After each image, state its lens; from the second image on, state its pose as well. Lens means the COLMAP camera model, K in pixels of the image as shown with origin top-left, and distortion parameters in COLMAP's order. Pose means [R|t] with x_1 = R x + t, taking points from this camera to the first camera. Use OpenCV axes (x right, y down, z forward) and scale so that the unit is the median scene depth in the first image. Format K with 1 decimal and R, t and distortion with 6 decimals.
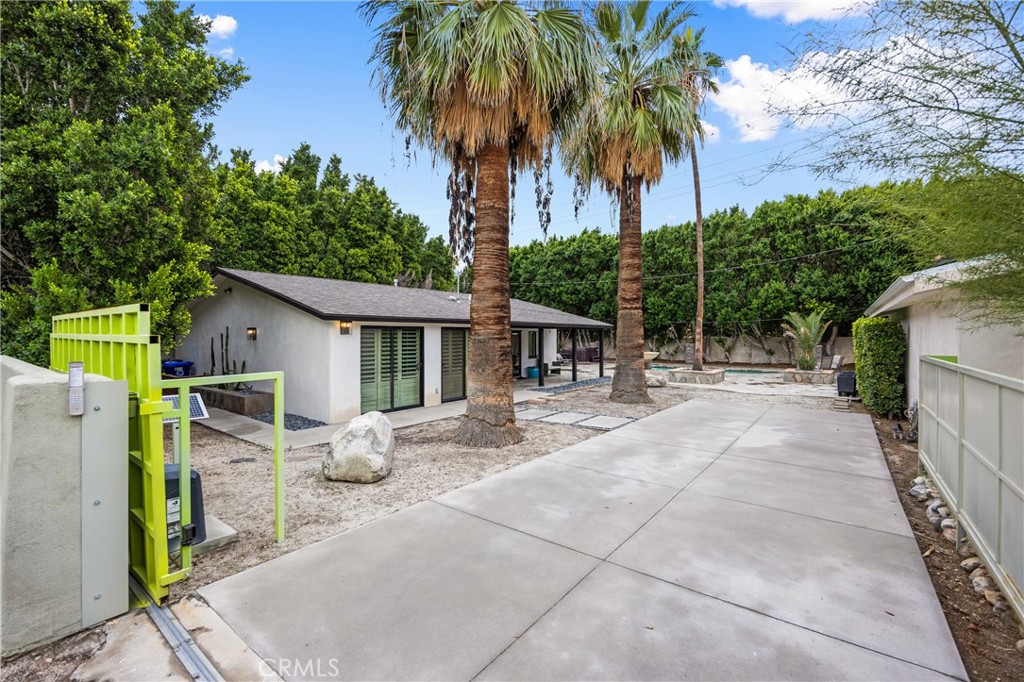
lens RADIAL K [[433.4, 0, 512.3], [0, 433.4, 339.4], [0, 0, 1]] dist [-0.001983, -0.000060]
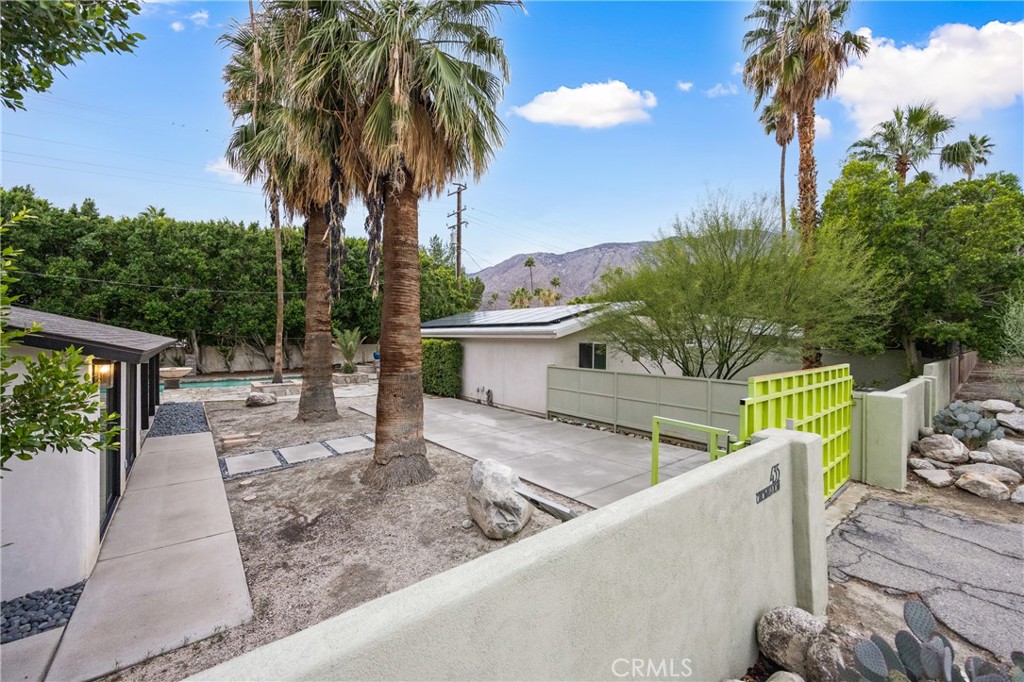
lens RADIAL K [[393.6, 0, 514.3], [0, 393.6, 339.3], [0, 0, 1]] dist [0.003196, 0.000075]
pose [[0.246980, -0.002754, 0.969017, -0.534534], [0.003331, 0.999992, 0.001993, -0.050605], [-0.969015, 0.002735, 0.246988, 0.322795]]
